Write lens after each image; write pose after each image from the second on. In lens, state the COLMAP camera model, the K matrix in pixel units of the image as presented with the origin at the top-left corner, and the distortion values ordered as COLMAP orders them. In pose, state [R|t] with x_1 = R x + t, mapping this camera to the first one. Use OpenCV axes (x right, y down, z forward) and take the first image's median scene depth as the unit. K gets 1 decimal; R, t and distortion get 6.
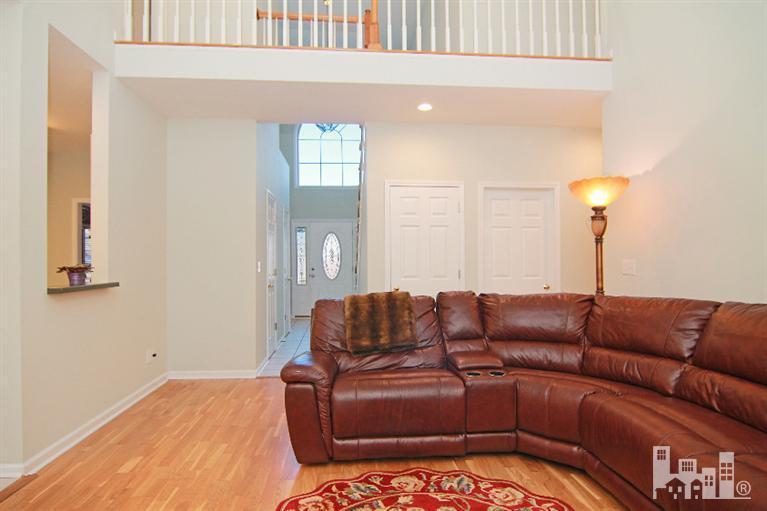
lens RADIAL K [[441.9, 0, 383.5], [0, 441.9, 255.5], [0, 0, 1]] dist [-0.005785, -0.001684]
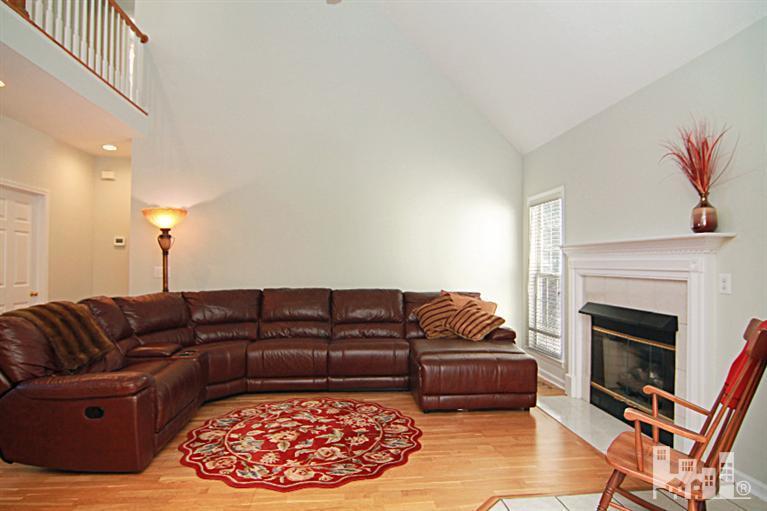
lens RADIAL K [[441.9, 0, 383.5], [0, 441.9, 255.5], [0, 0, 1]] dist [-0.005785, -0.001684]
pose [[-0.001777, 0.019591, 0.999807, -1.250561], [-0.018557, 0.999635, -0.019620, -0.017477], [-0.999826, -0.018589, -0.001413, 0.462214]]
